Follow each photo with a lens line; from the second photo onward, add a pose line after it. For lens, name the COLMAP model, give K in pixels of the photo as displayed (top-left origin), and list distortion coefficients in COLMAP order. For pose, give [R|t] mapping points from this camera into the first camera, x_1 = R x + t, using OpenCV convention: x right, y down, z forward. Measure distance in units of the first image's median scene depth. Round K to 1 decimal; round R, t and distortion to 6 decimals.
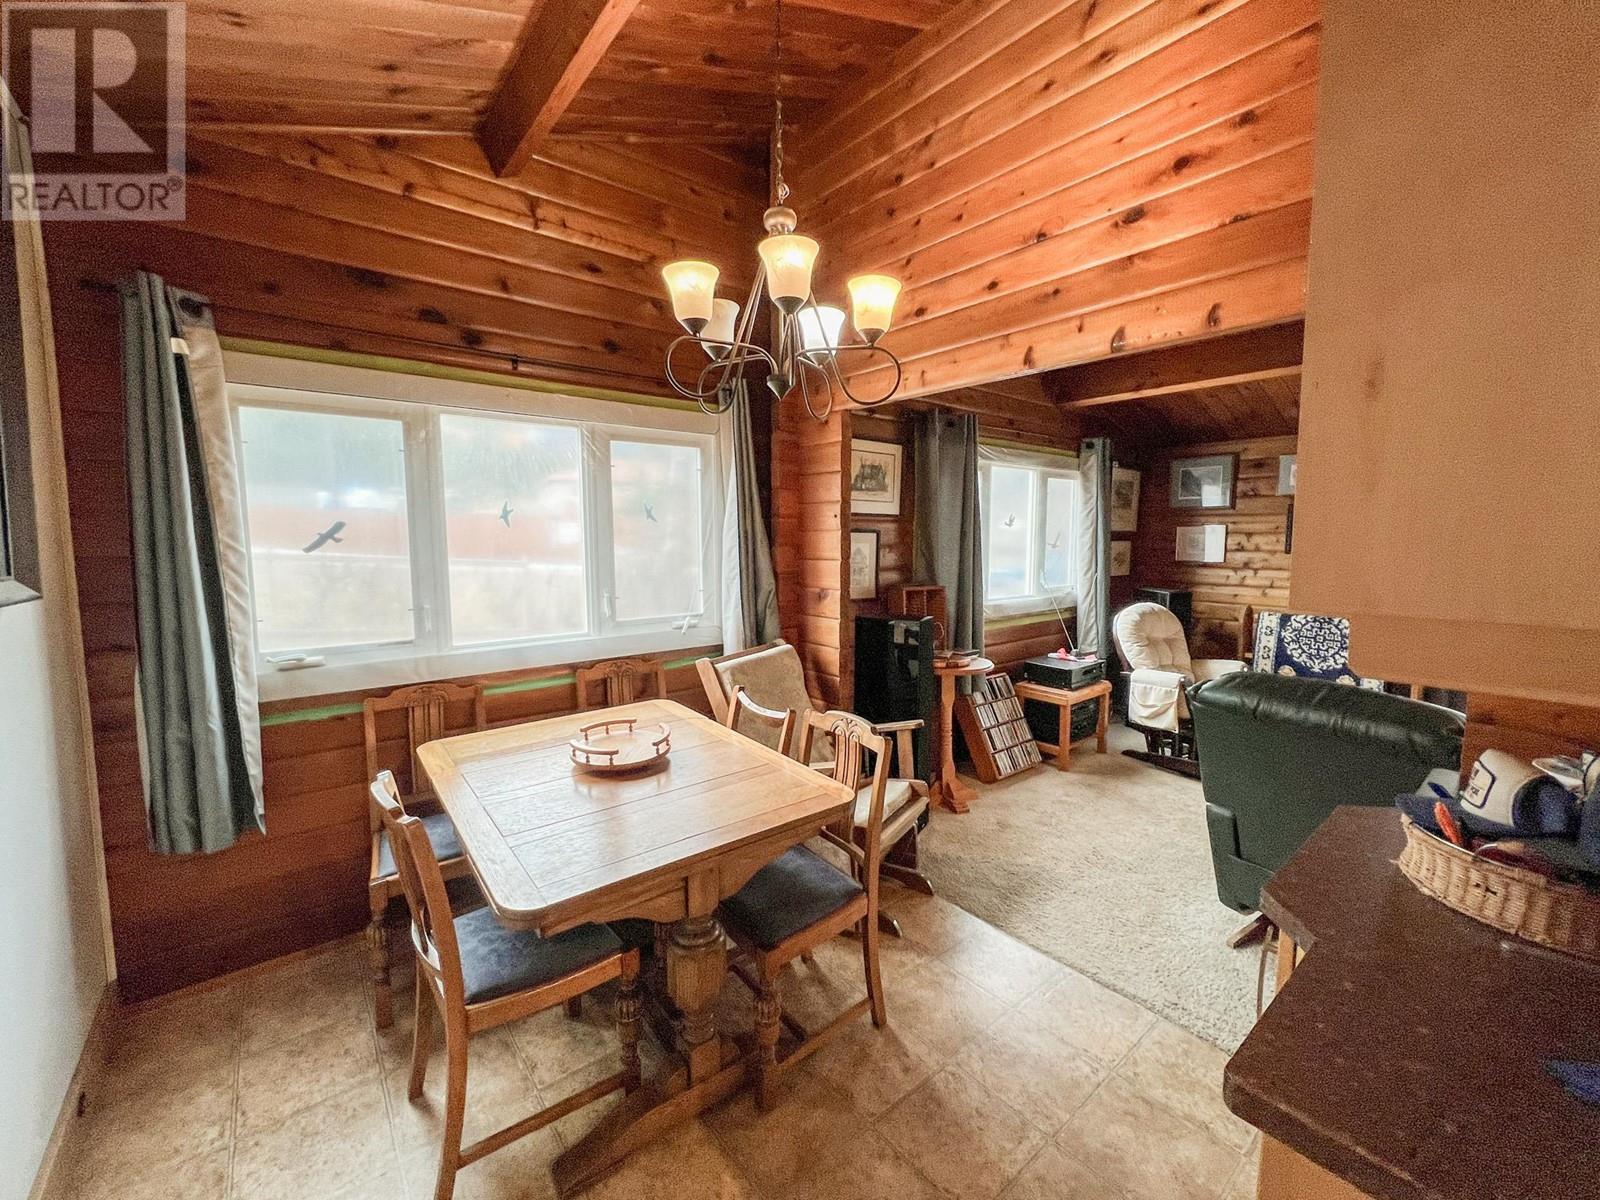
lens RADIAL K [[643.7, 0, 797.9], [0, 643.7, 596.9], [0, 0, 1]] dist [-0.003257, 0.000136]
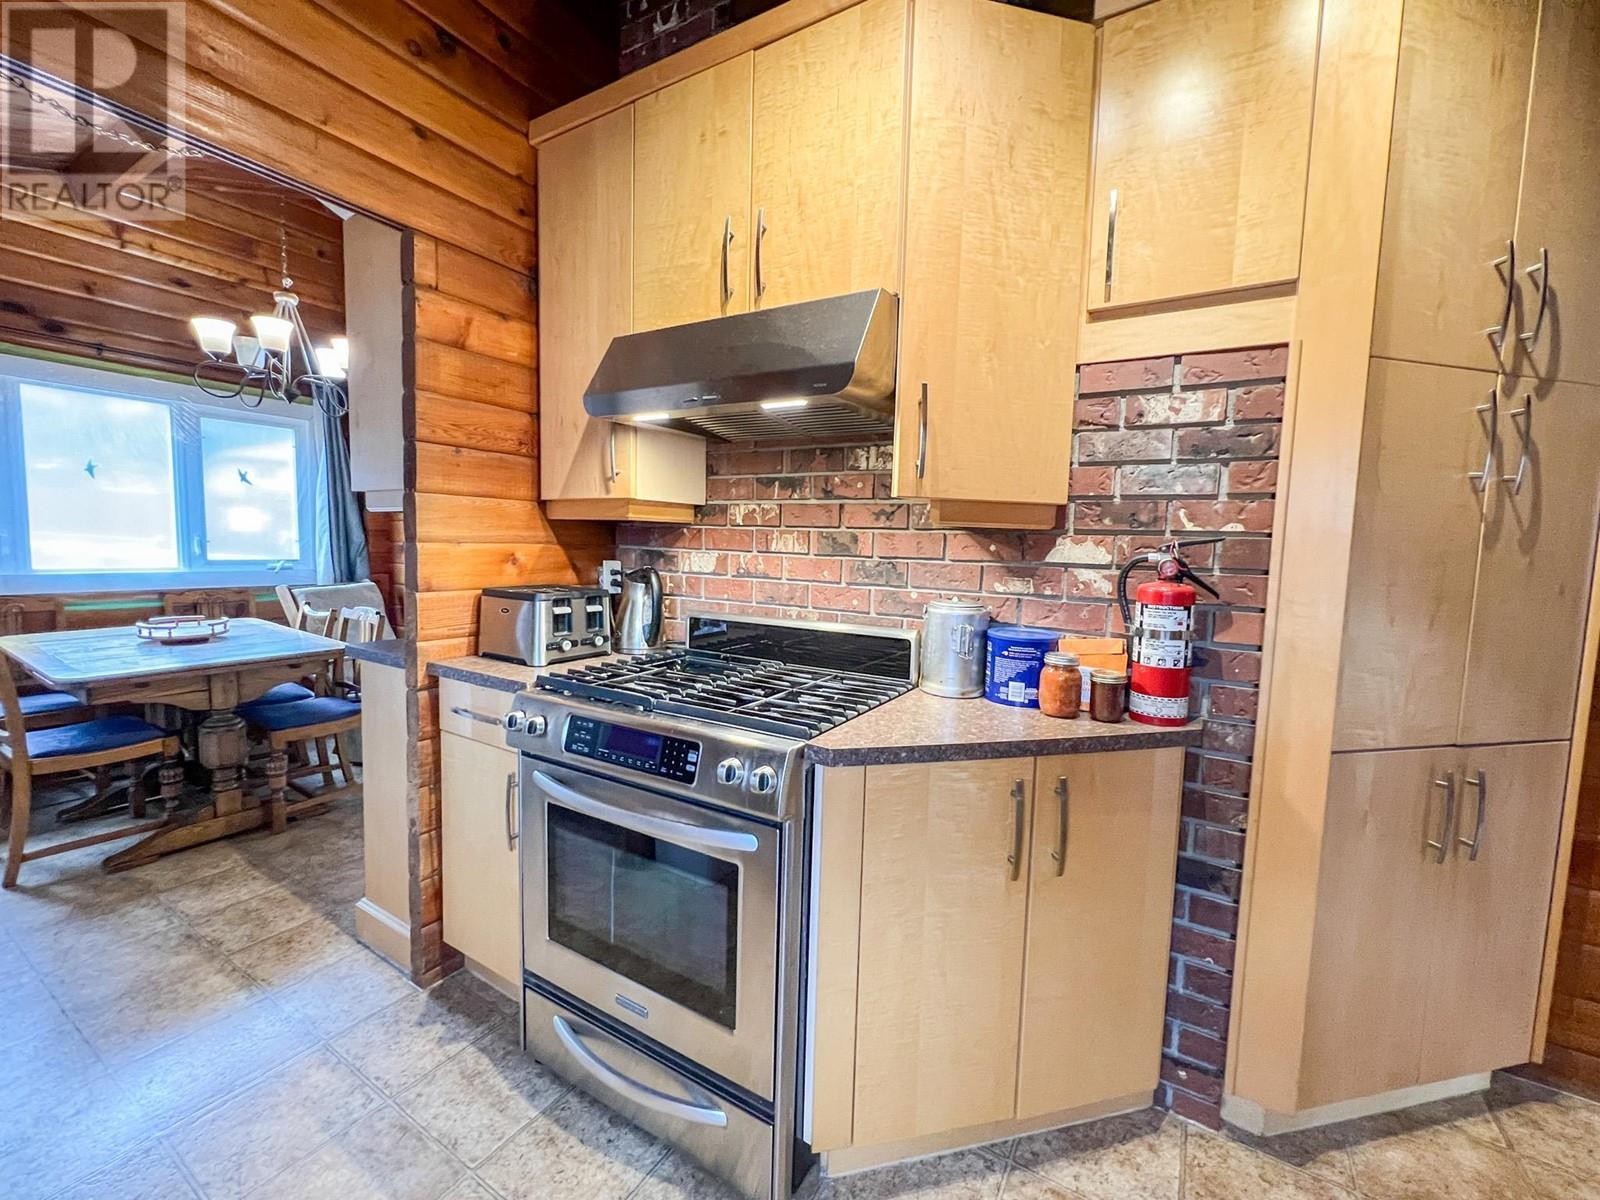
lens RADIAL K [[643.7, 0, 797.9], [0, 643.7, 596.9], [0, 0, 1]] dist [-0.003257, 0.000136]
pose [[0.936748, 0.003742, 0.349984, 0.387499], [-0.002295, 0.999987, -0.004548, 0.121239], [-0.349997, 0.003457, 0.936745, -0.631703]]
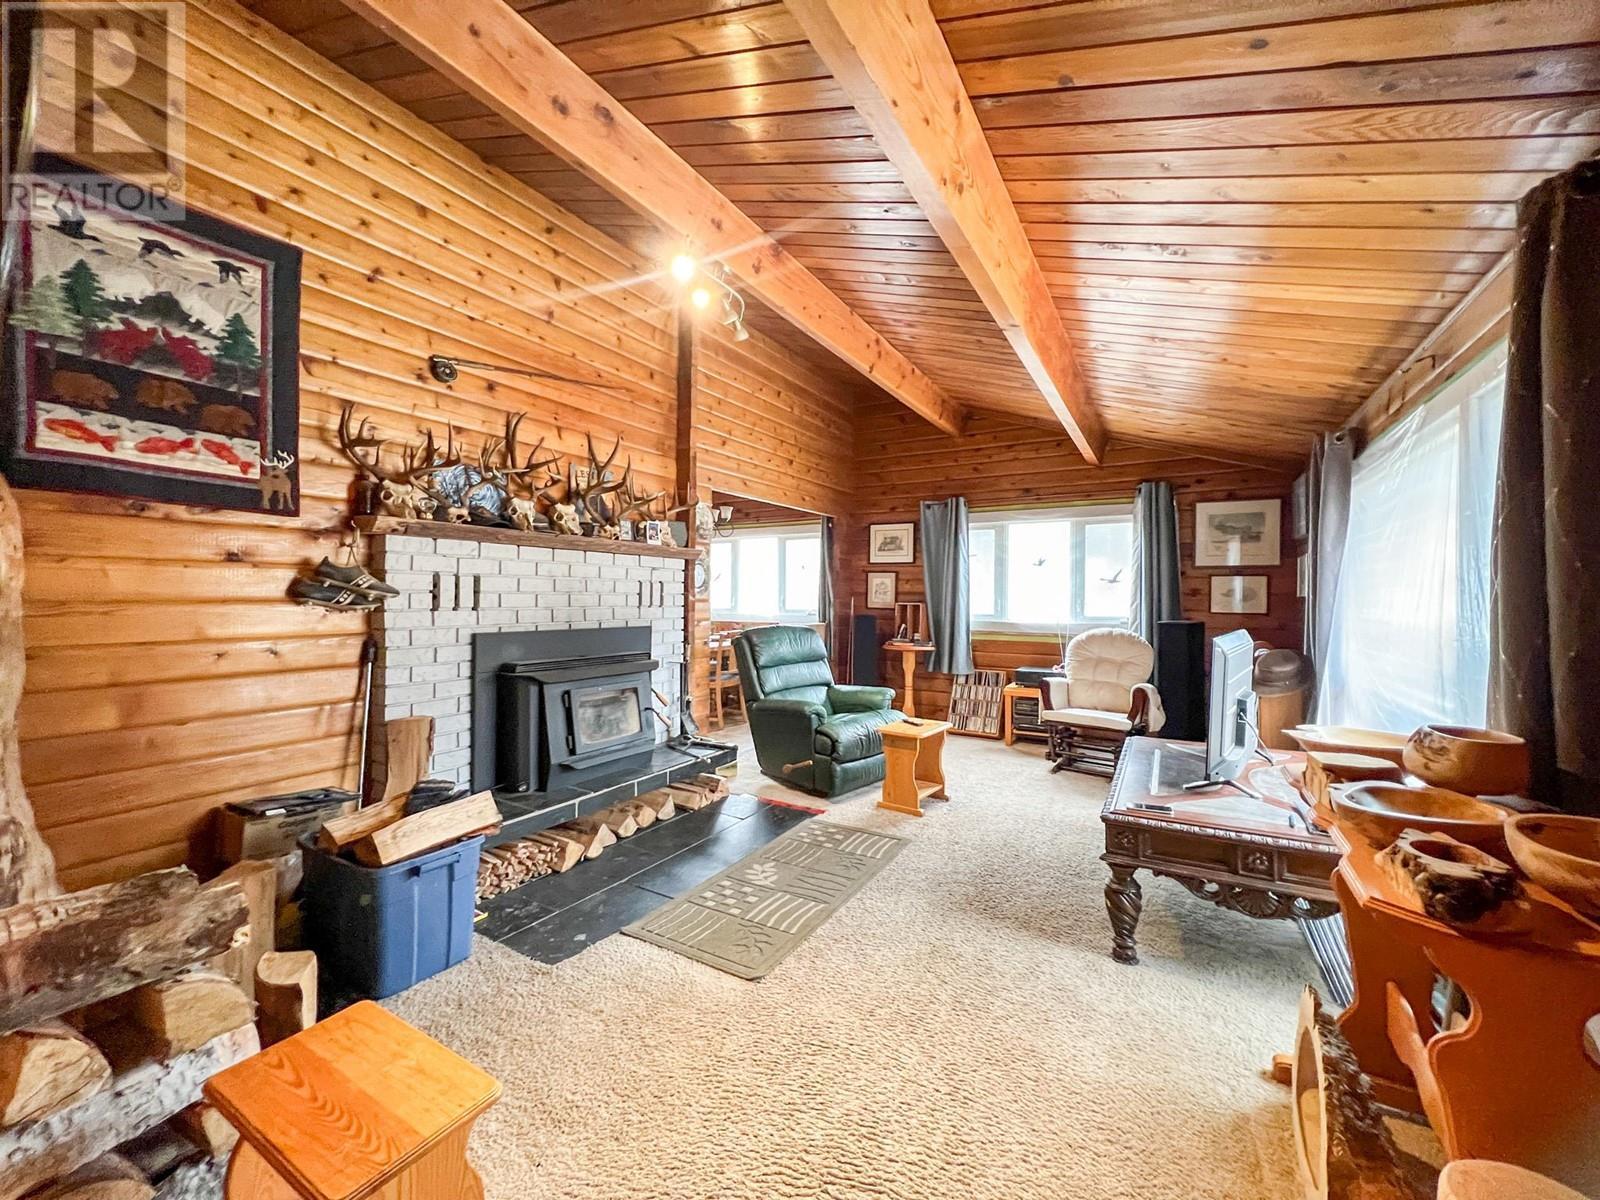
lens RADIAL K [[643.7, 0, 797.9], [0, 643.7, 596.9], [0, 0, 1]] dist [-0.003257, 0.000136]
pose [[0.350170, 0.006623, -0.936663, 2.270540], [-0.096560, 0.994903, -0.029064, 0.062204], [0.931696, 0.100622, 0.349024, 0.148384]]
